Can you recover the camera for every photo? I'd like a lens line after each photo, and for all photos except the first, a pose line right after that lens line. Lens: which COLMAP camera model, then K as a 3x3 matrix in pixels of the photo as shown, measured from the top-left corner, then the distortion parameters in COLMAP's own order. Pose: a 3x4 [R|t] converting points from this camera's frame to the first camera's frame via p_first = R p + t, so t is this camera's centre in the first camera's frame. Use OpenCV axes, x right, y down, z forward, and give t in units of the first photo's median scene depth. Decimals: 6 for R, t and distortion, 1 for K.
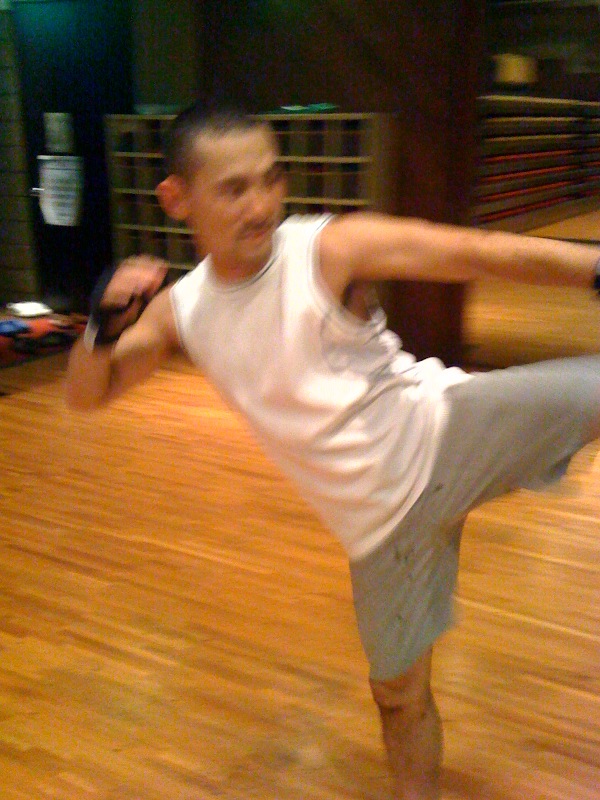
lens RADIAL K [[854.0, 0, 300.0], [0, 854.0, 400.0], [0, 0, 1]] dist [0.015061, 0.009535]
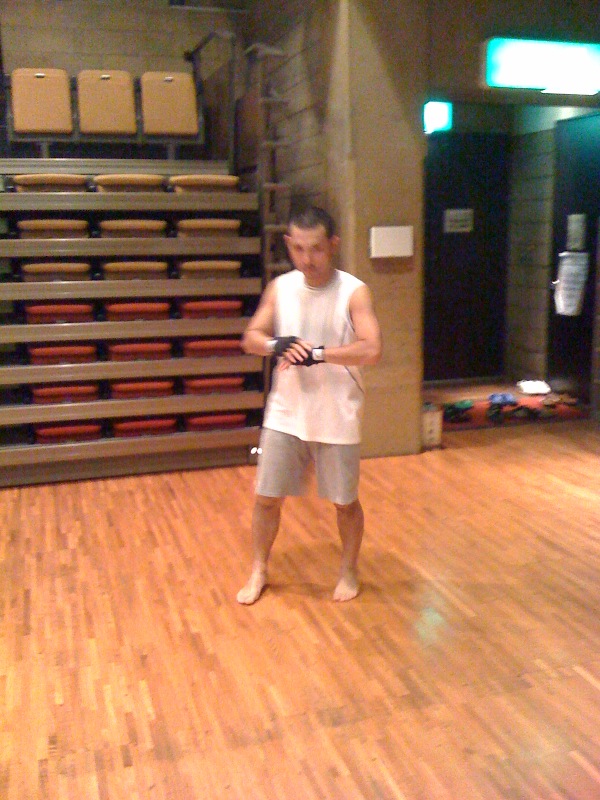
lens RADIAL K [[854.0, 0, 300.0], [0, 854.0, 400.0], [0, 0, 1]] dist [0.015061, 0.009535]
pose [[0.717322, 0.125814, -0.685289, 0.243212], [-0.200061, 0.979336, -0.029613, 0.002420], [0.667402, 0.158342, 0.727669, -0.002740]]
